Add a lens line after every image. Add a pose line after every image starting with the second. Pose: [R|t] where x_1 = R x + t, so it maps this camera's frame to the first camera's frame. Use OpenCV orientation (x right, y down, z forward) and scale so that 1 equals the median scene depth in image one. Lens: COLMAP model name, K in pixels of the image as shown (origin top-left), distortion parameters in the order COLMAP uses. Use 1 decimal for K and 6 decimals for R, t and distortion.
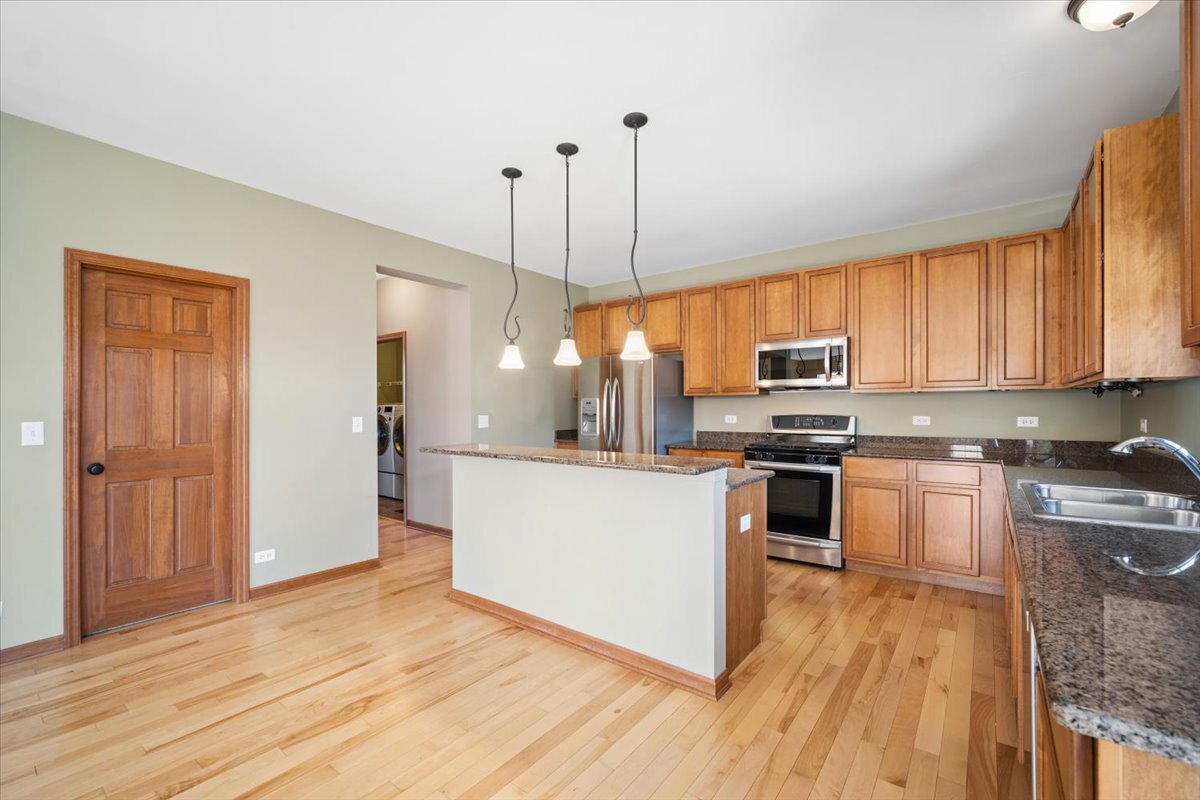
lens RADIAL K [[502.6, 0, 597.4], [0, 502.6, 404.2], [0, 0, 1]] dist [0.000165, -0.000033]
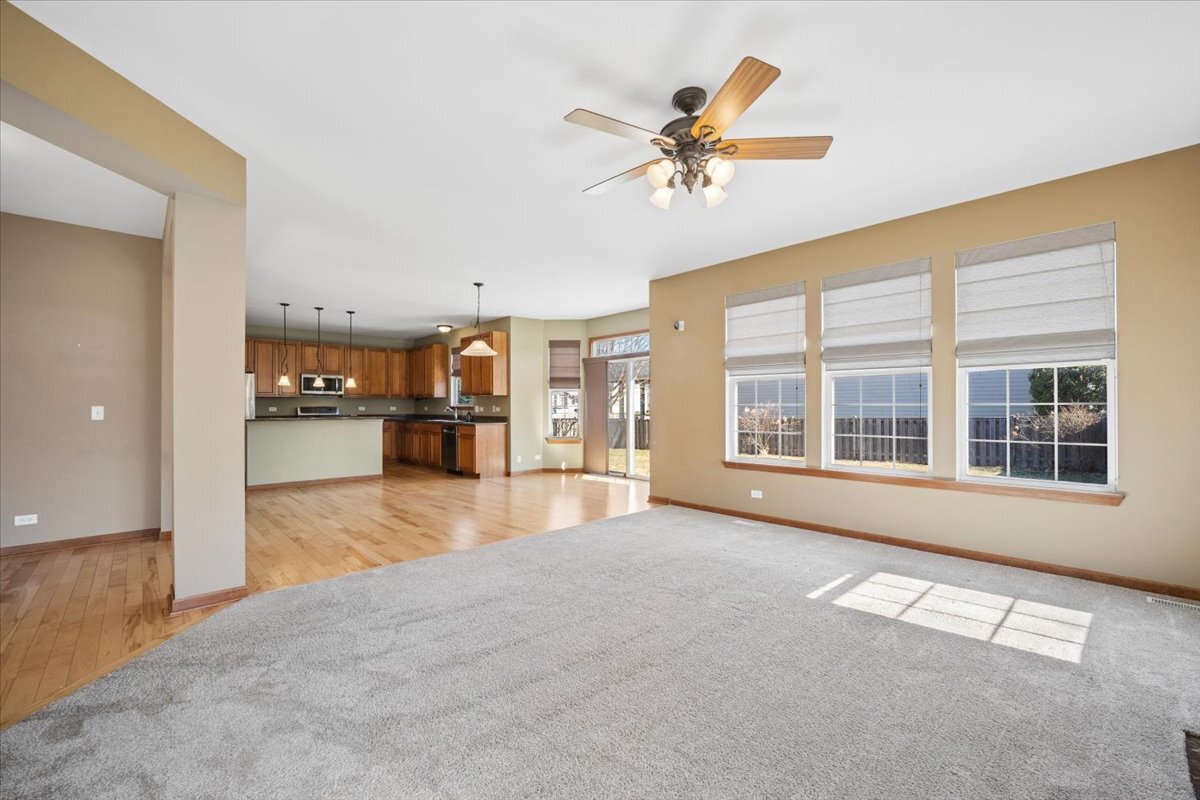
lens RADIAL K [[502.6, 0, 597.4], [0, 502.6, 404.2], [0, 0, 1]] dist [0.000165, -0.000033]
pose [[0.171410, 0.008724, 0.985161, -2.545863], [-0.003184, 0.999960, -0.008301, 0.039746], [-0.985195, -0.001714, 0.171431, -0.988529]]
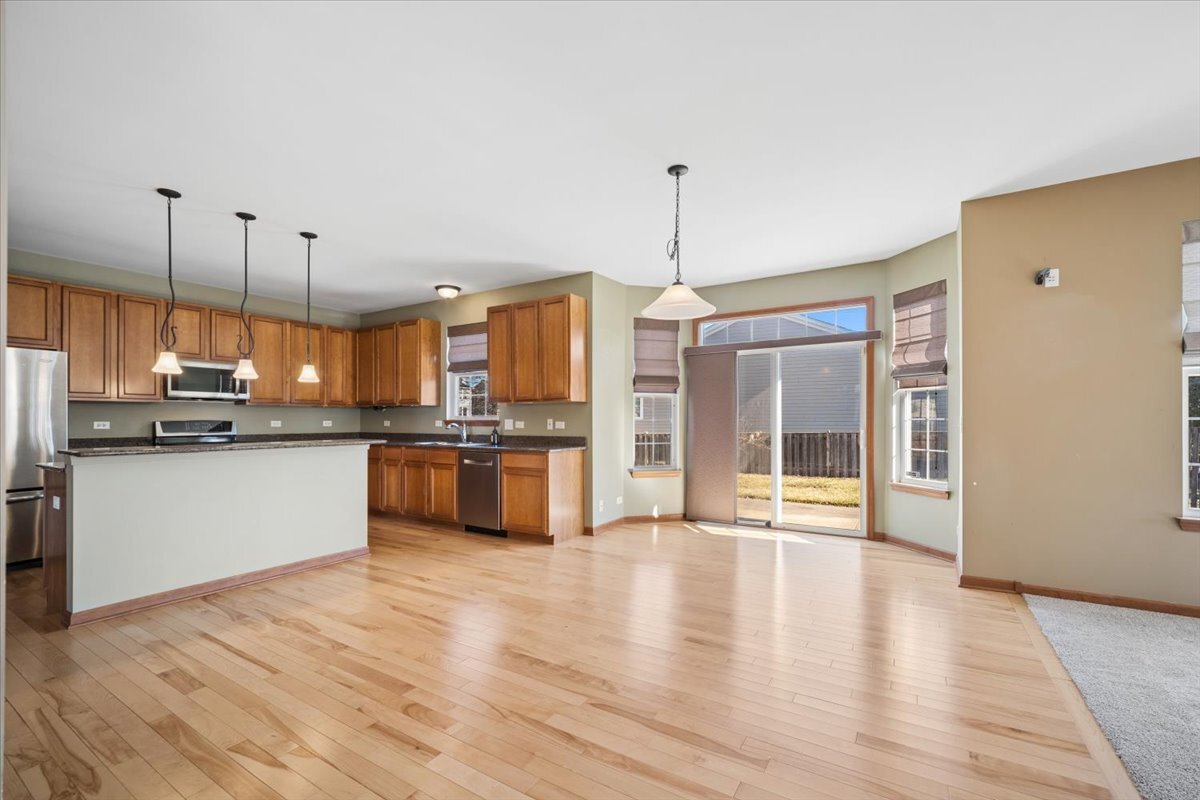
lens RADIAL K [[505.8, 0, 601.2], [0, 505.8, 419.4], [0, 0, 1]] dist [-0.002324, -0.000209]
pose [[-0.100659, 0.006474, 0.994900, -1.492586], [-0.002505, 0.999974, -0.006761, 0.038963], [-0.994918, -0.003173, -0.100641, 0.209821]]
